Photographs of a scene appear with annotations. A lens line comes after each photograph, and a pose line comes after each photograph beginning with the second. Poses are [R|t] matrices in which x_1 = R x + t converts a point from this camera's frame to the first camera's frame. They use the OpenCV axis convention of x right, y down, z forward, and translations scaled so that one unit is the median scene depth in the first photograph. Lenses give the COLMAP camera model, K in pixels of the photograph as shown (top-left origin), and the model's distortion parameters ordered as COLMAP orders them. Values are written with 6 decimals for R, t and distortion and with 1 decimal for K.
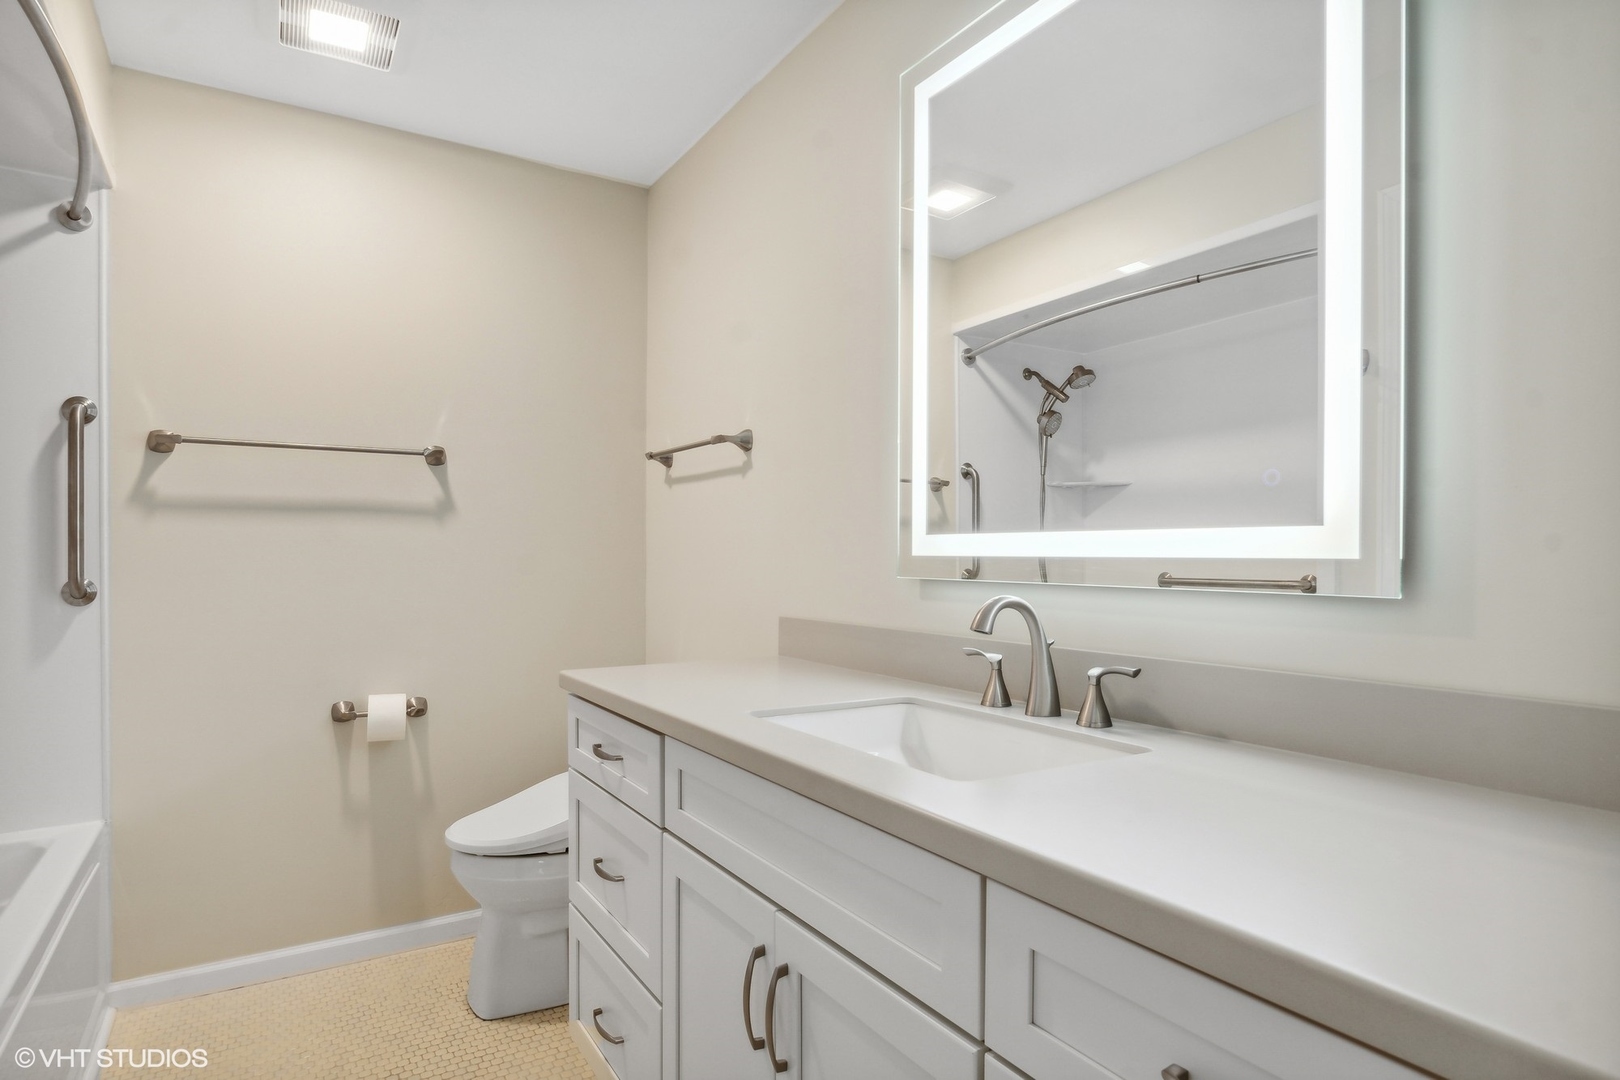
lens RADIAL K [[908.1, 0, 806.5], [0, 908.1, 564.8], [0, 0, 1]] dist [0.000375, 0.000032]
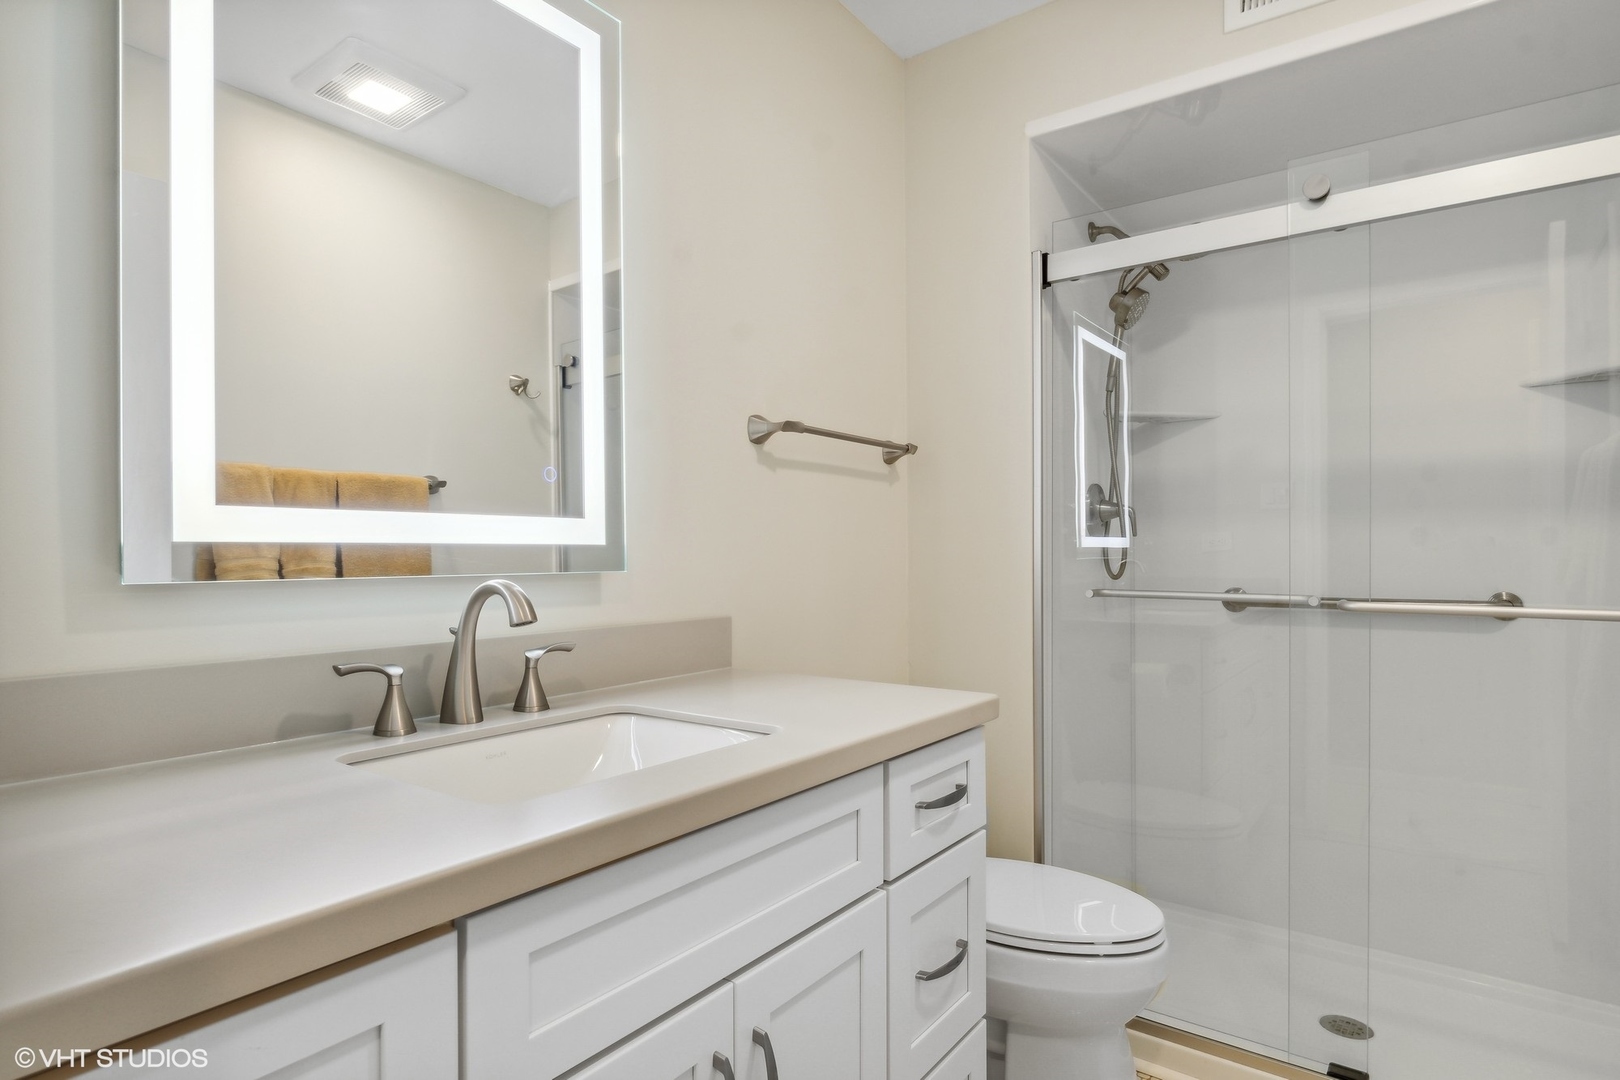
lens RADIAL K [[847.9, 0, 810.0], [0, 847.9, 540.0], [0, 0, 1]] dist [-0.000206, -0.000042]
pose [[-0.378240, -0.008136, 0.925672, -0.690469], [0.000600, 0.999959, 0.009034, -0.021005], [-0.925708, 0.003972, -0.378219, 1.108741]]
